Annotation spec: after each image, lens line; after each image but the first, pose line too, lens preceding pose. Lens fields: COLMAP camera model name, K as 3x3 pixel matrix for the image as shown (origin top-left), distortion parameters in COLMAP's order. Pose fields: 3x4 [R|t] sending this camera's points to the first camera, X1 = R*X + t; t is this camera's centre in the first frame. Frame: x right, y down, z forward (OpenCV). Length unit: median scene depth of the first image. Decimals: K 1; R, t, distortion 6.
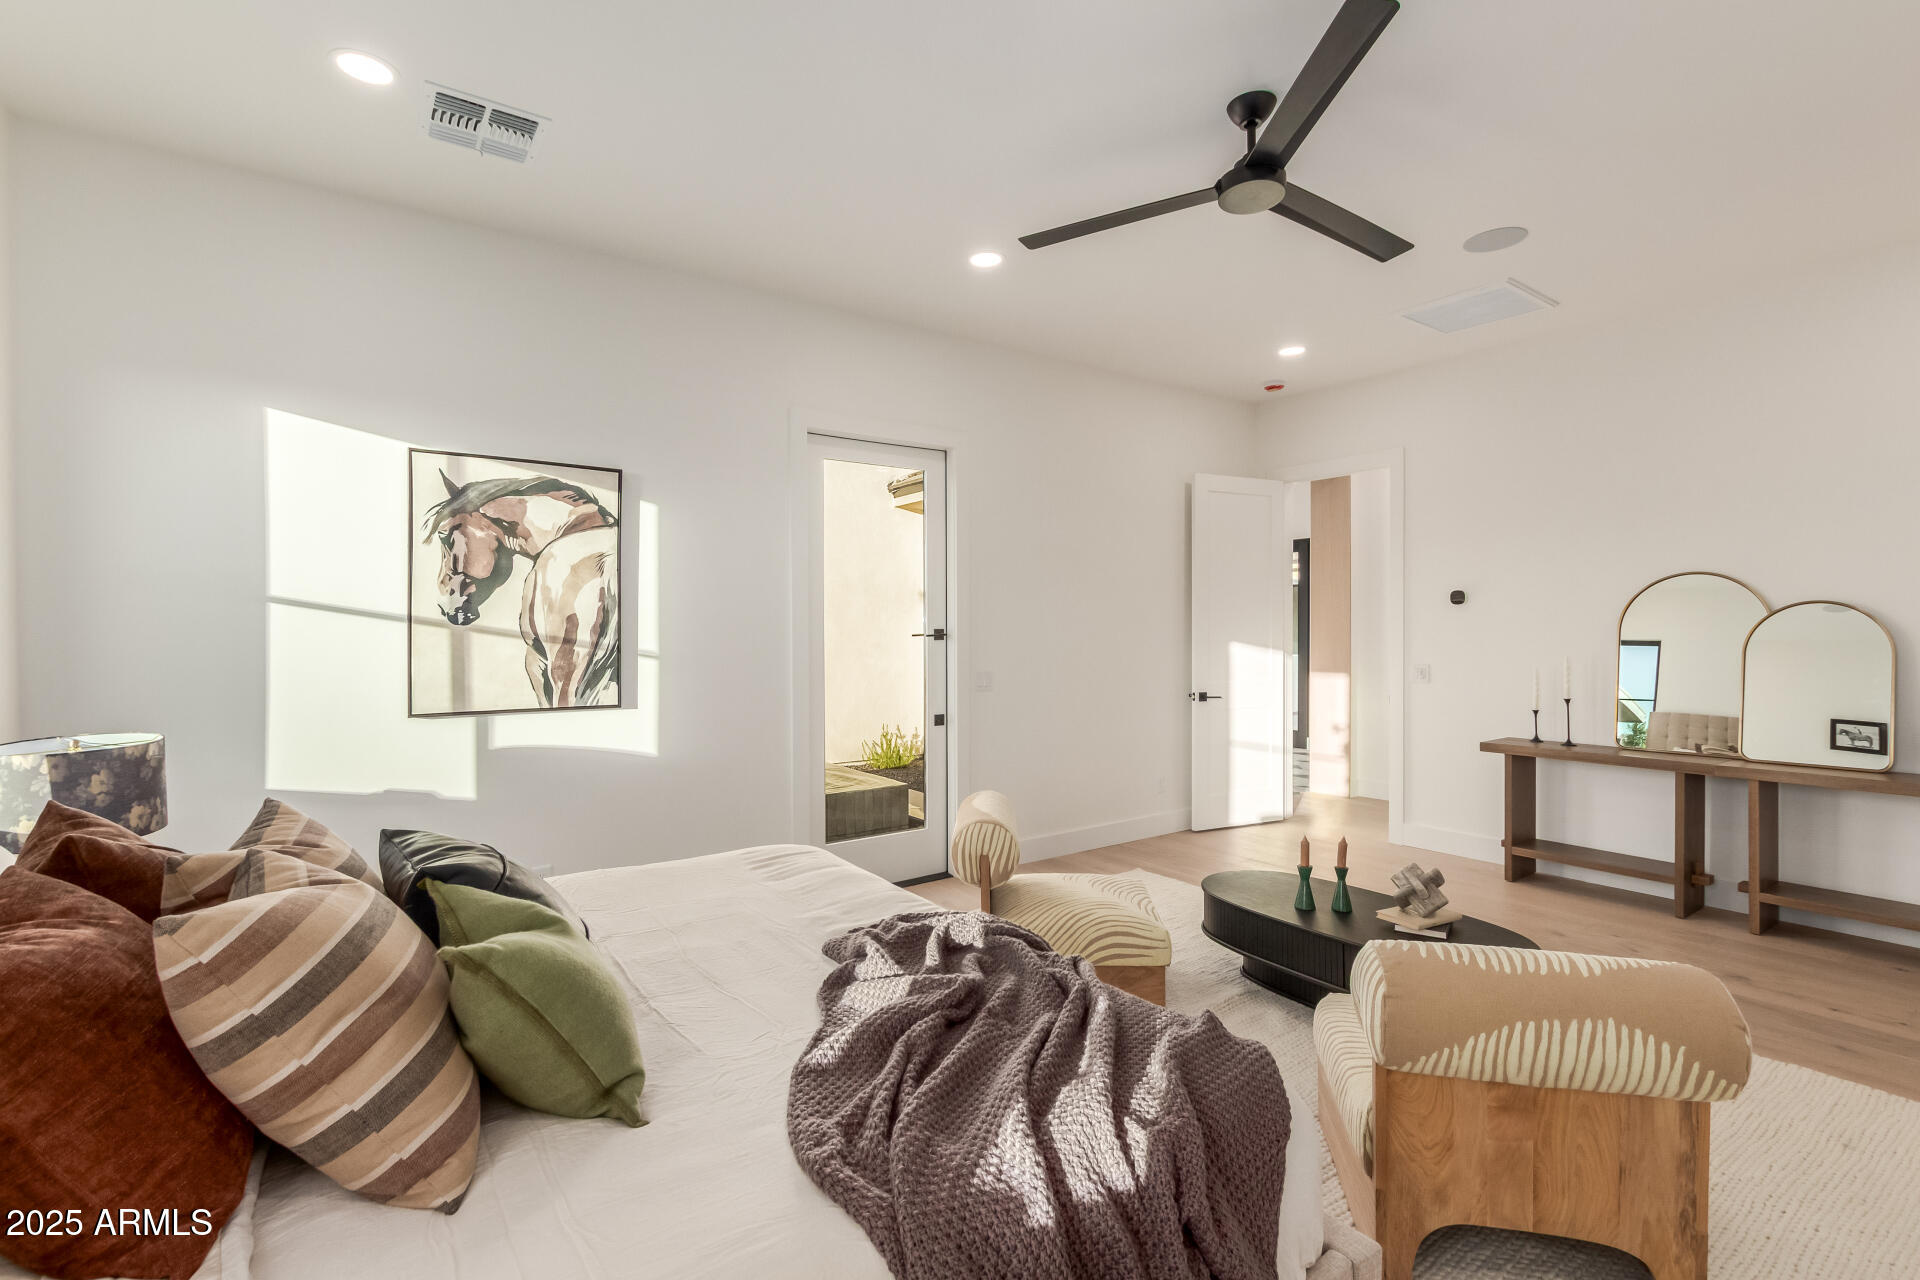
lens RADIAL K [[879.0, 0, 956.8], [0, 879.0, 642.5], [0, 0, 1]] dist [0.014854, 0.000047]
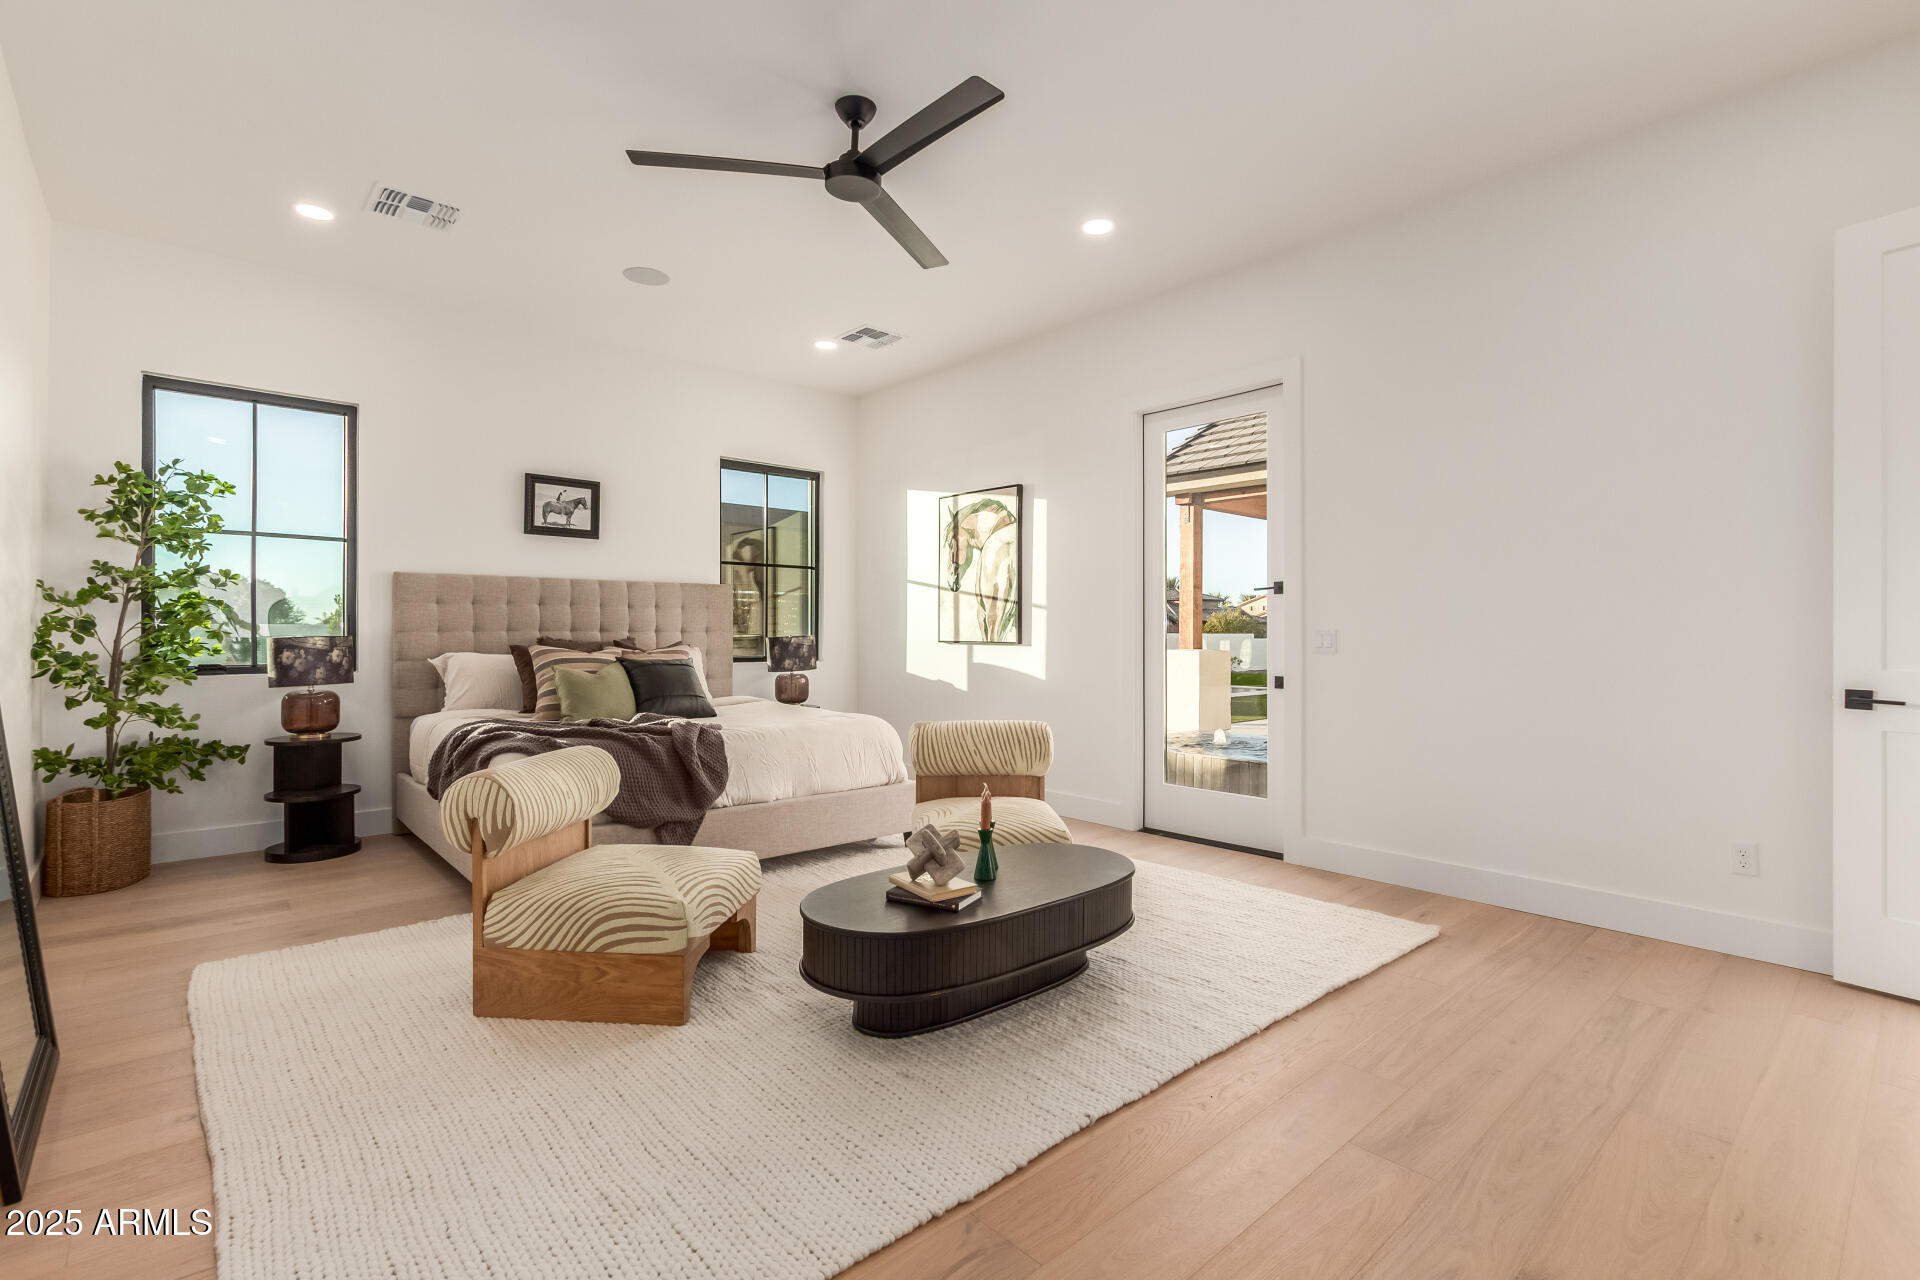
lens RADIAL K [[879.0, 0, 959.2], [0, 879.0, 630.1], [0, 0, 1]] dist [0.014854, 0.000047]
pose [[0.116357, 0.007704, -0.993178, 1.118956], [-0.011235, 0.999916, 0.006441, 0.043669], [0.993144, 0.010409, 0.116434, 0.753363]]
